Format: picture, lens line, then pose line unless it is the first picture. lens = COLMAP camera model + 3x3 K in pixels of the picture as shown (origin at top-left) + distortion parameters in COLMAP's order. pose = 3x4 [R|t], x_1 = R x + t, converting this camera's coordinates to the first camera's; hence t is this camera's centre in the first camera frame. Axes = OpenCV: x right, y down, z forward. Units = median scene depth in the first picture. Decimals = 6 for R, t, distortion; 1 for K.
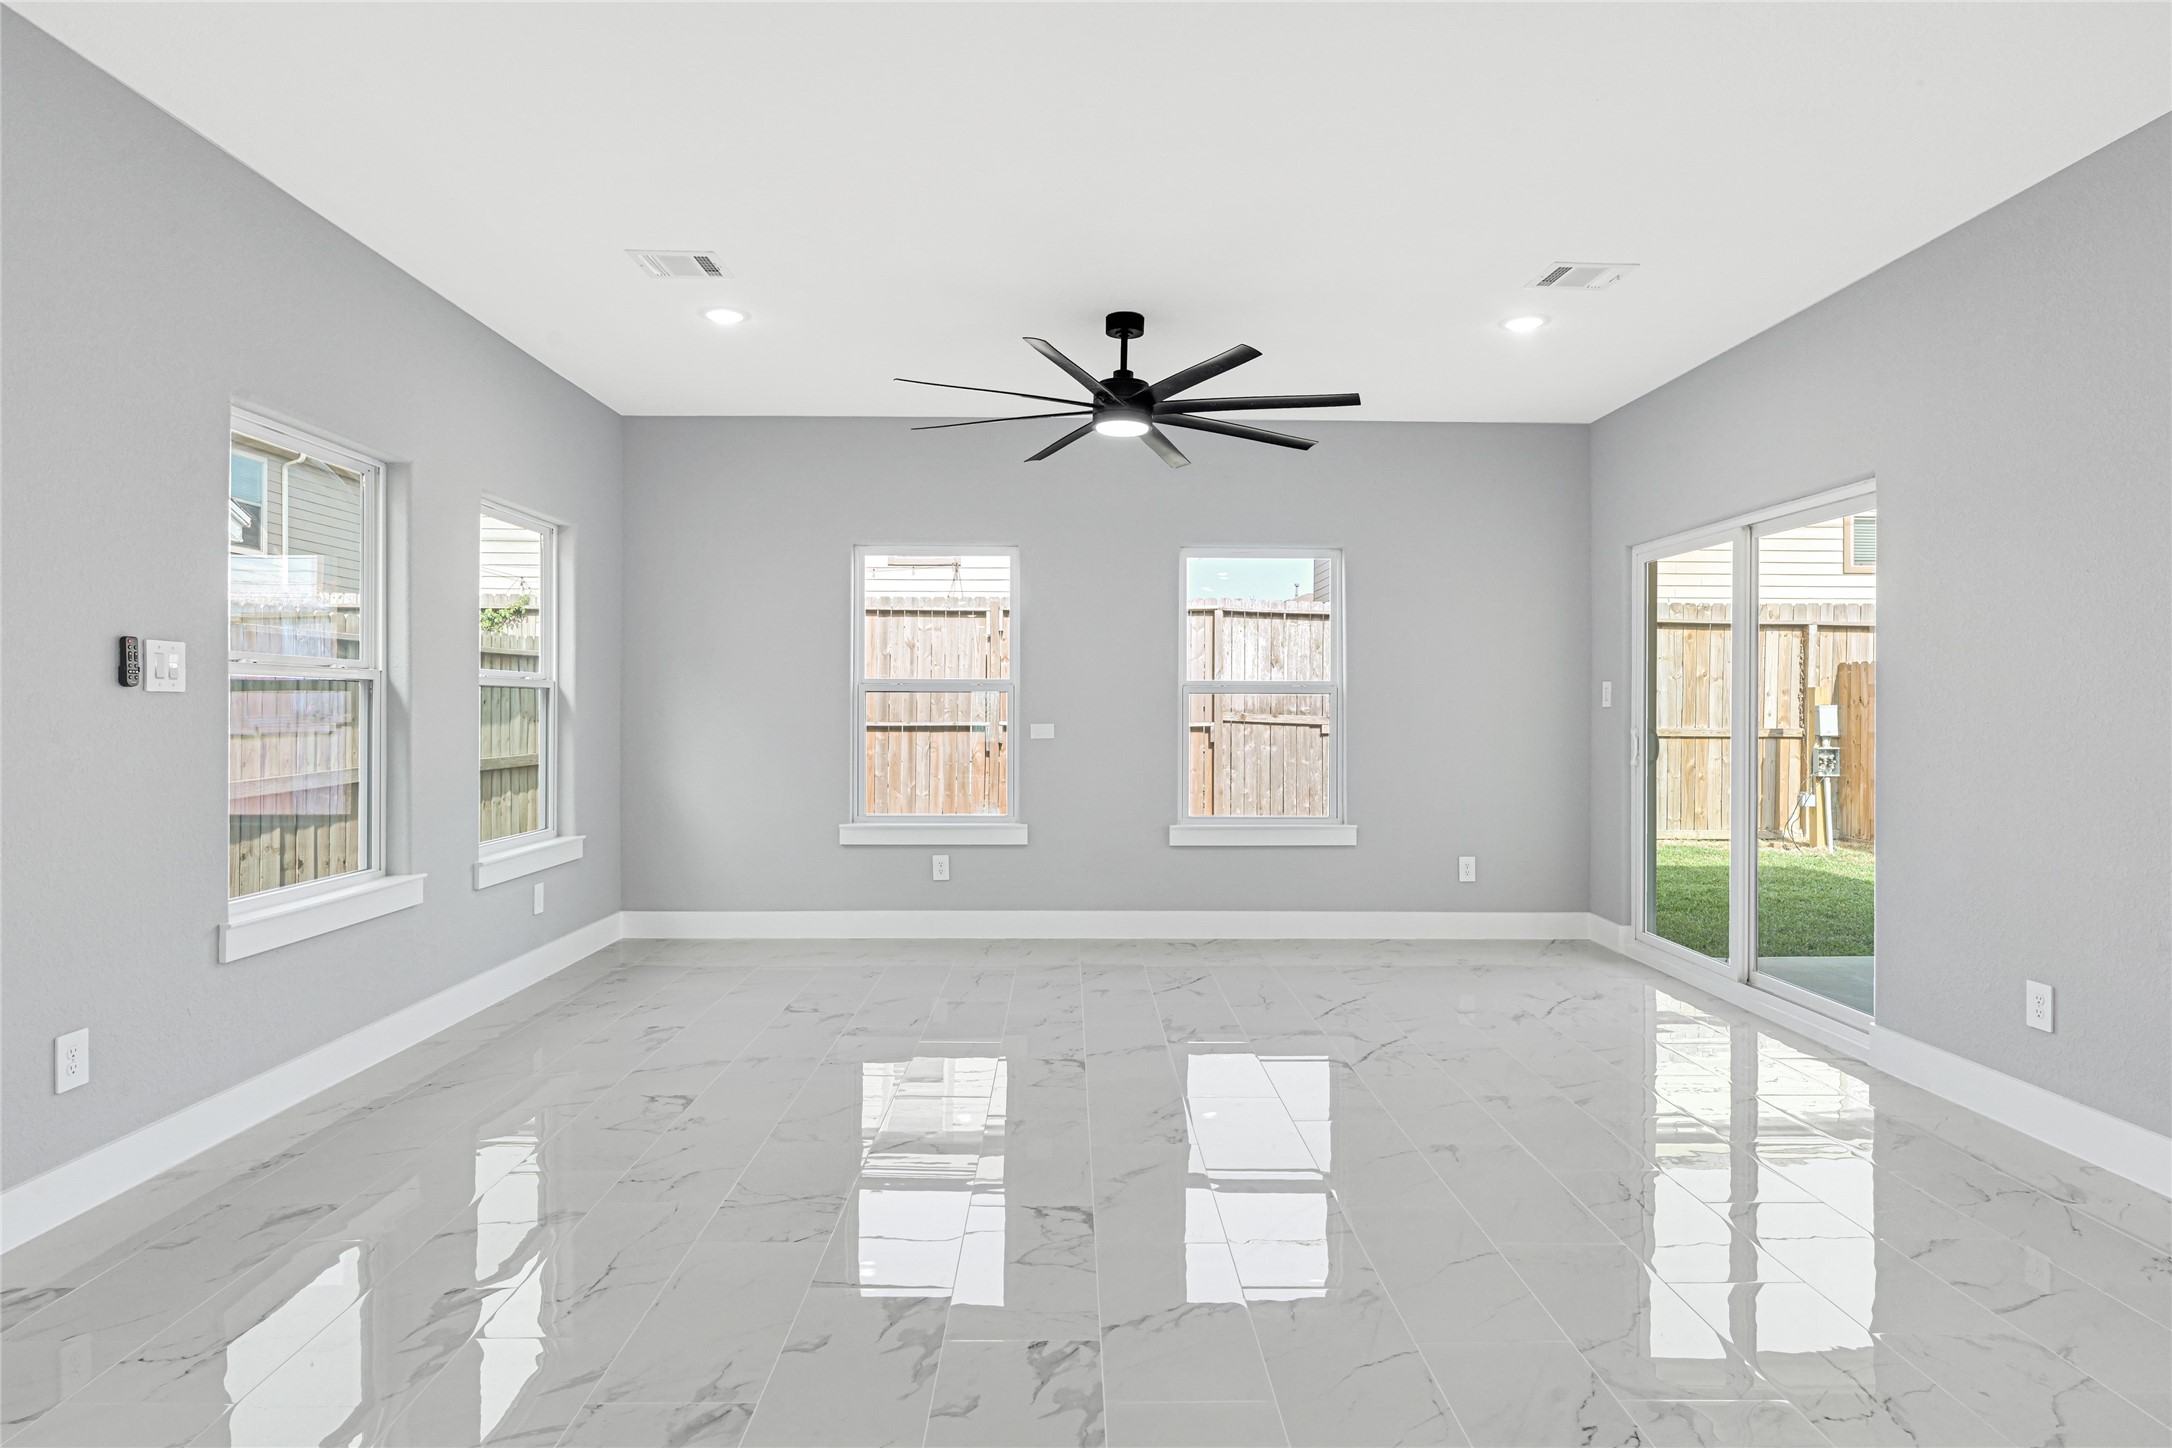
lens RADIAL K [[1118.2, 0, 1087.9], [0, 1118.2, 703.6], [0, 0, 1]] dist [-0.005498, -0.002752]
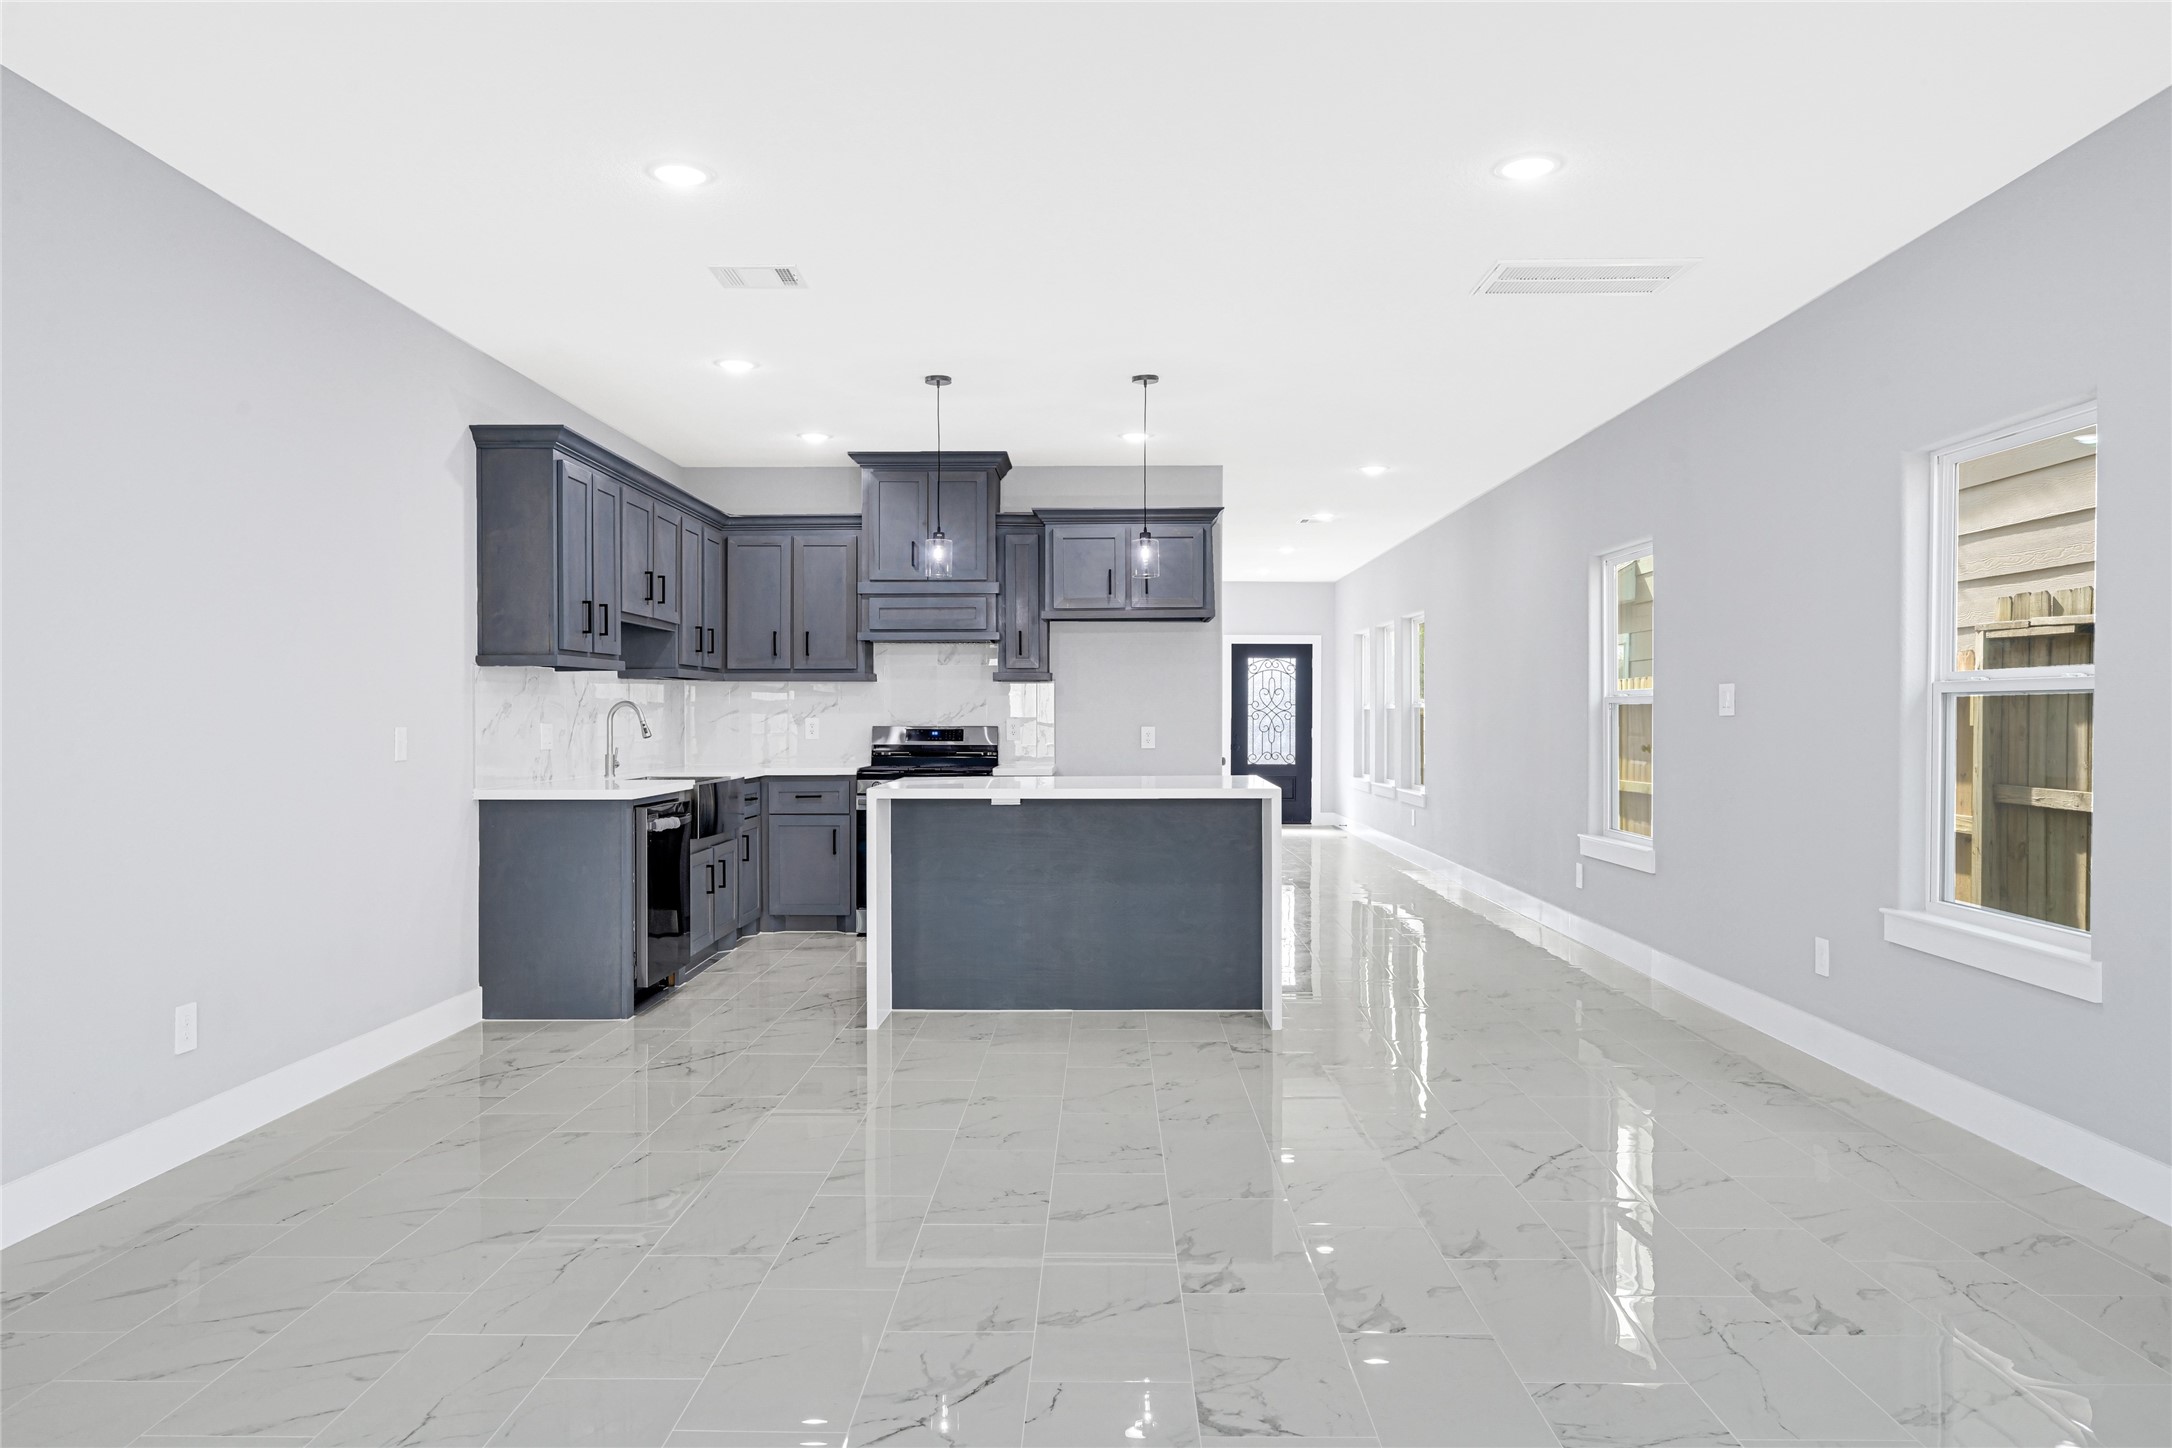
lens RADIAL K [[1438.6, 0, 1074.4], [0, 1438.6, 728.4], [0, 0, 1]] dist [0.004104, -0.005215]
pose [[-0.999128, -0.002908, 0.041655, 0.023750], [-0.002720, 0.999986, 0.004585, 0.002001], [-0.041667, 0.004467, -0.999122, 0.971367]]
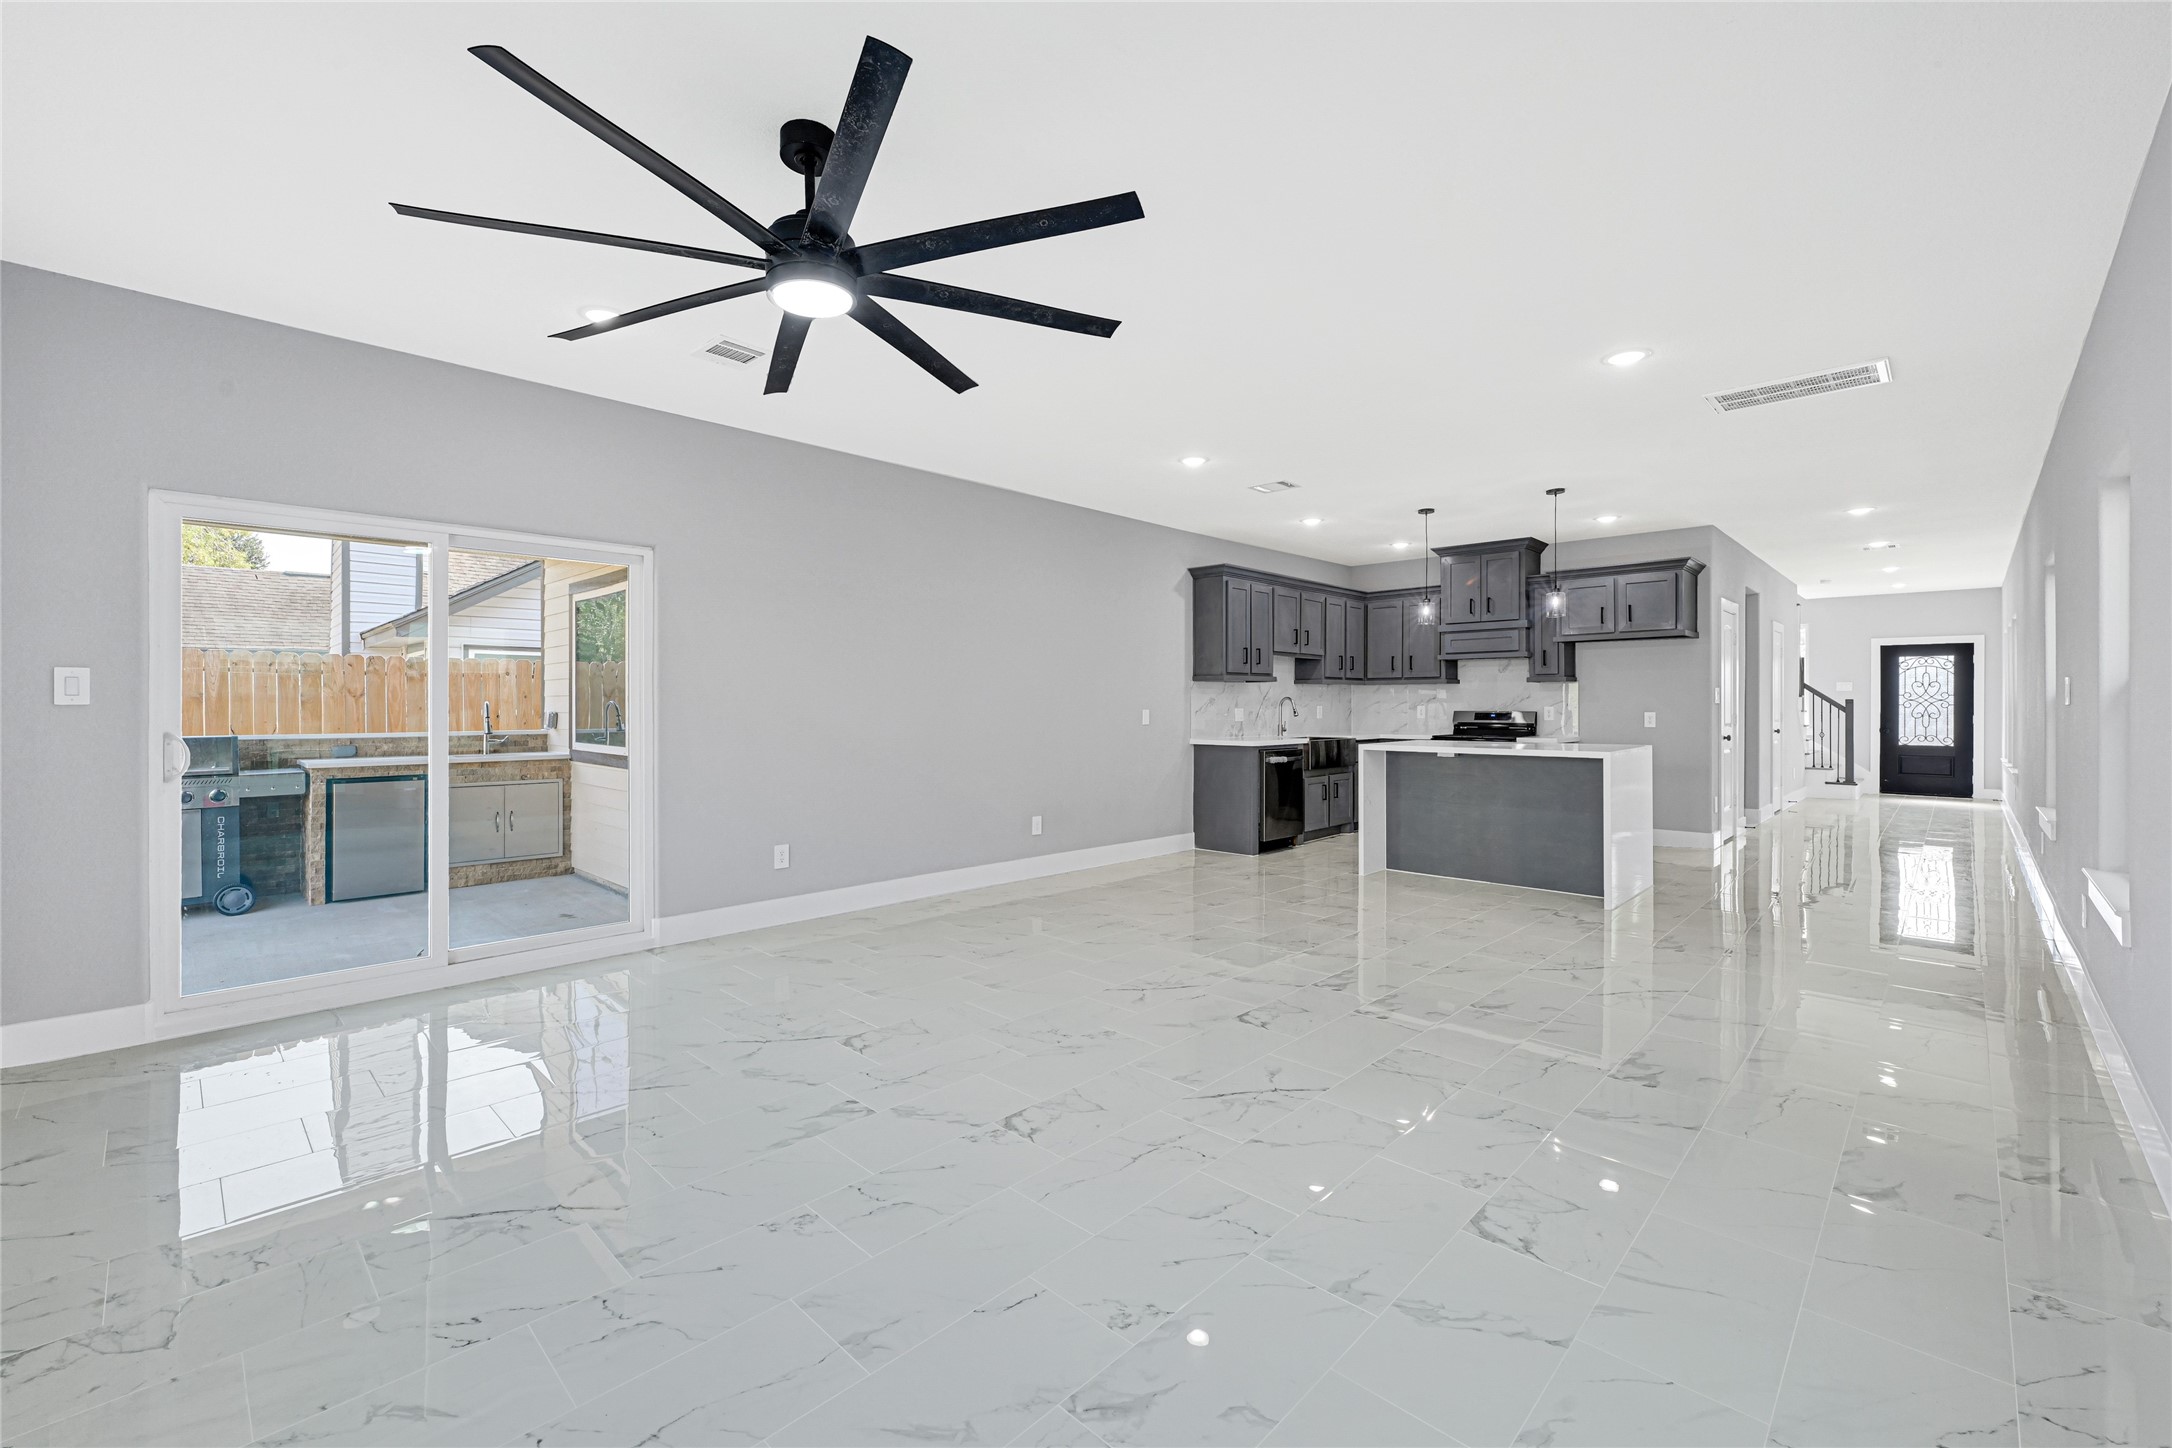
lens RADIAL K [[910.8, 0, 1059.8], [0, 910.8, 706.5], [0, 0, 1]] dist [-0.000249, 0.000950]
pose [[-0.683579, -0.005019, 0.729859, -0.398931], [-0.005319, 0.999984, 0.001895, 0.000270], [-0.729857, -0.002586, -0.683595, 1.059323]]
